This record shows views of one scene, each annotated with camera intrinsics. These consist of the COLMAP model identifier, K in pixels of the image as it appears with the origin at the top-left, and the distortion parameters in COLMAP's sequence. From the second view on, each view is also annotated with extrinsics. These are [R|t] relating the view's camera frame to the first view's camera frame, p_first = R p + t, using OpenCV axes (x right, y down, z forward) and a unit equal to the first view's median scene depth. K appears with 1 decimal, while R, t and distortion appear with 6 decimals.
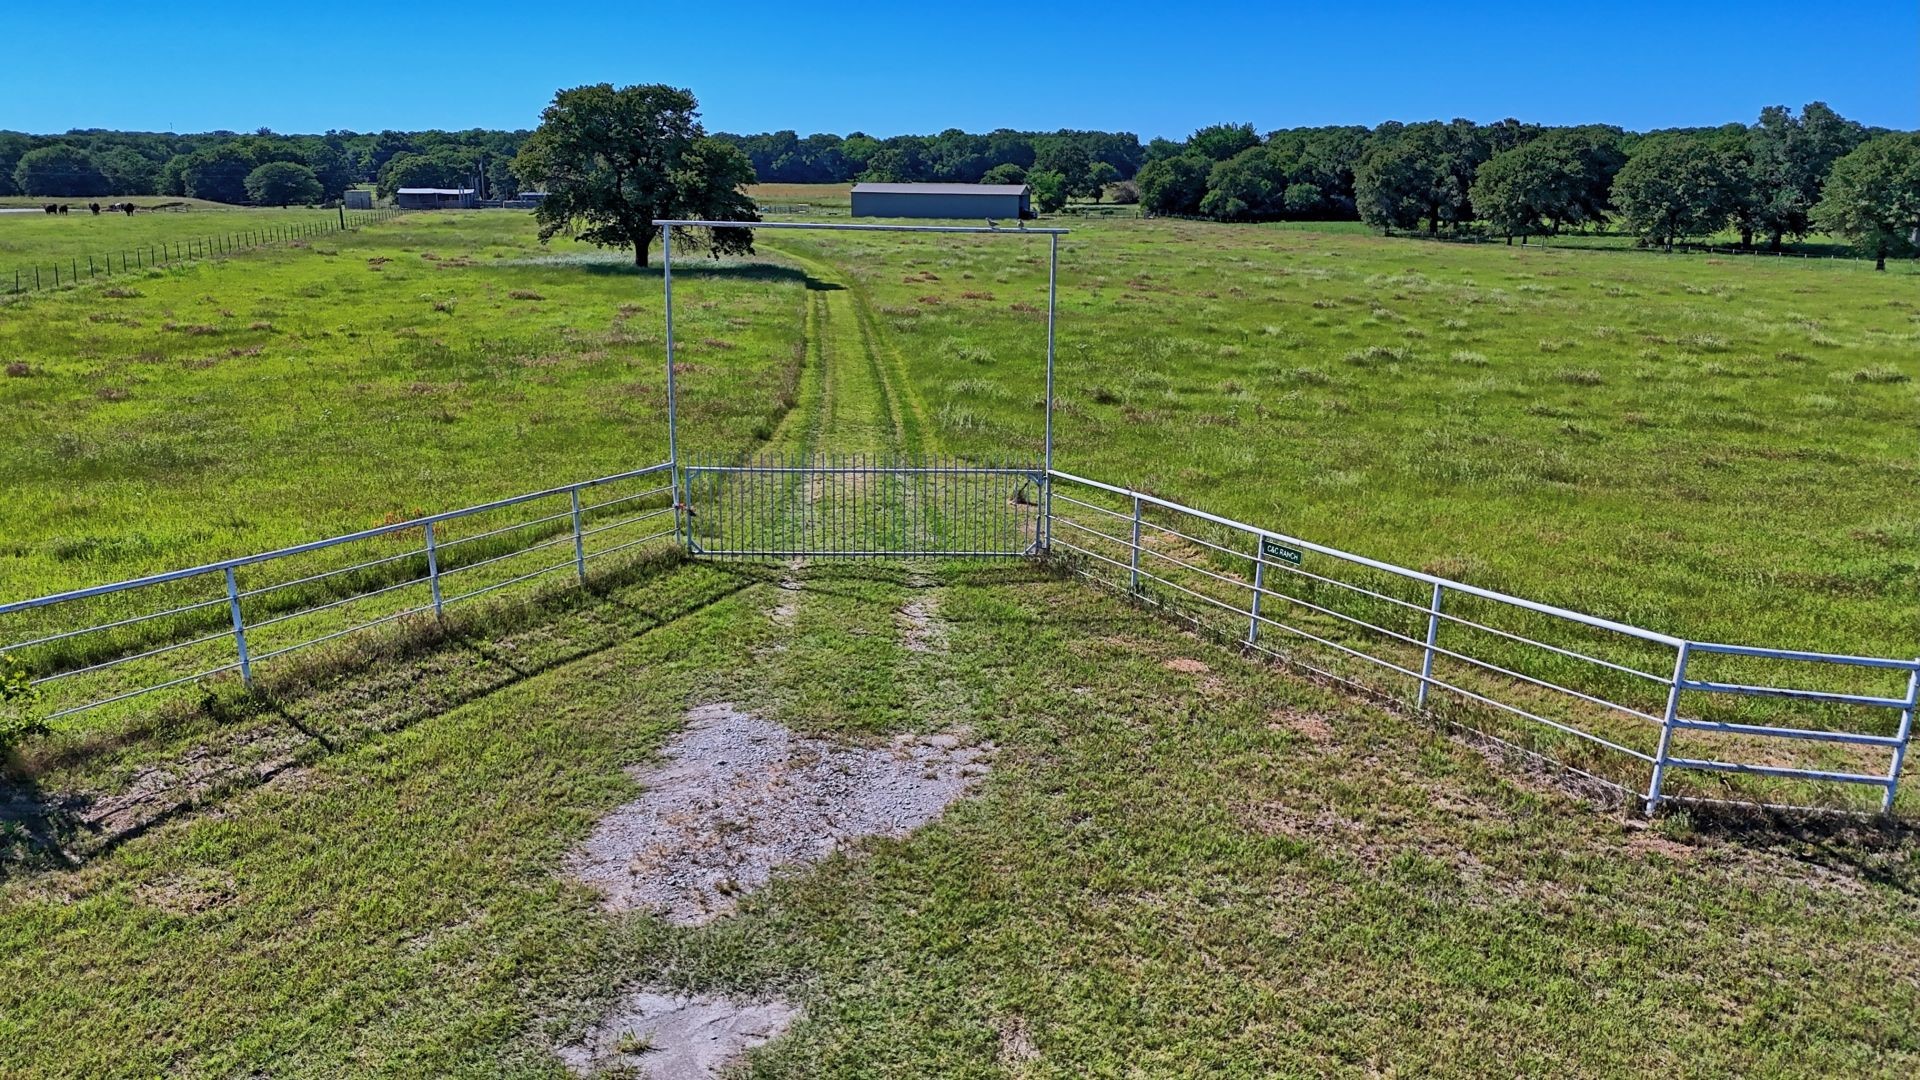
lens RADIAL K [[1408.1, 0, 960.0], [0, 1408.1, 540.0], [0, 0, 1]] dist [0.100518, -0.098570]
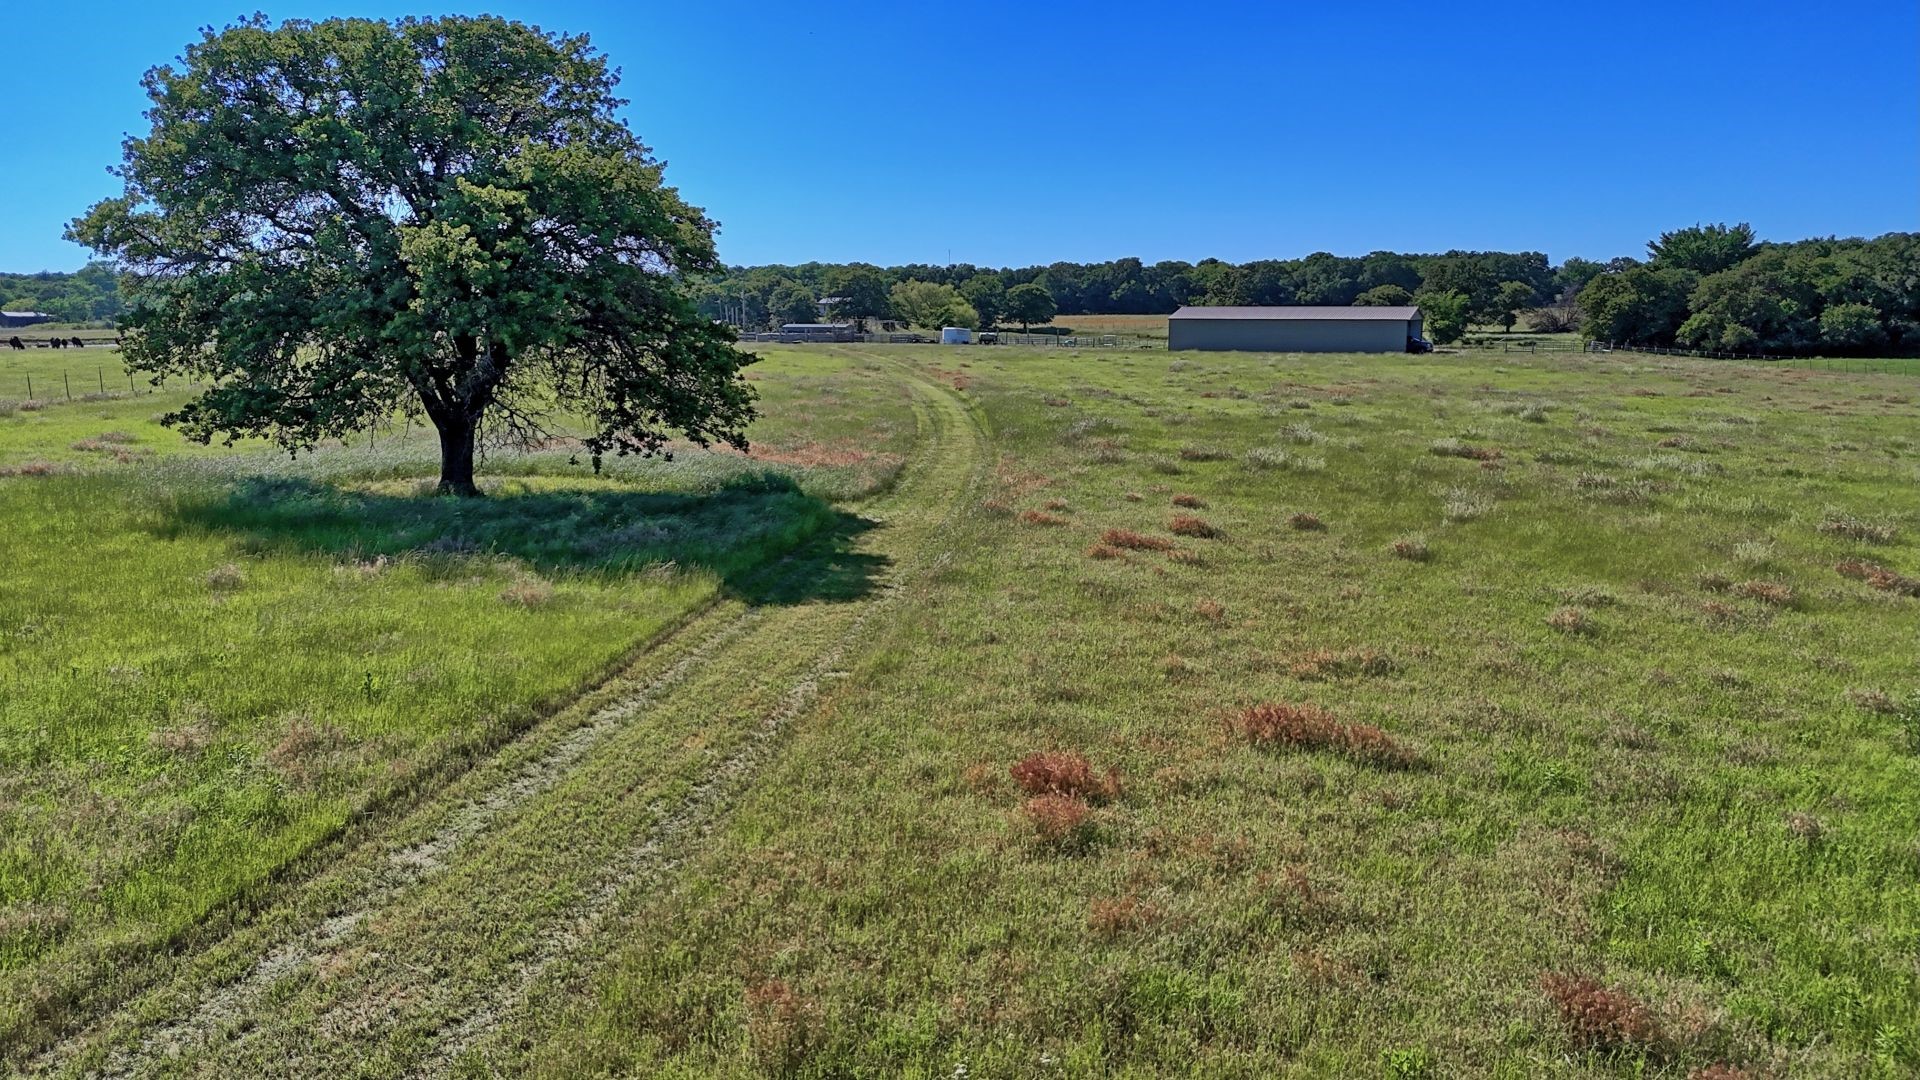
lens RADIAL K [[1408.1, 0, 960.0], [0, 1408.1, 540.0], [0, 0, 1]] dist [0.100518, -0.098570]
pose [[0.968621, 0.036739, -0.245812, 0.003145], [-0.058704, 0.994850, -0.082632, -0.047033], [0.241510, 0.094469, 0.965789, 0.202720]]
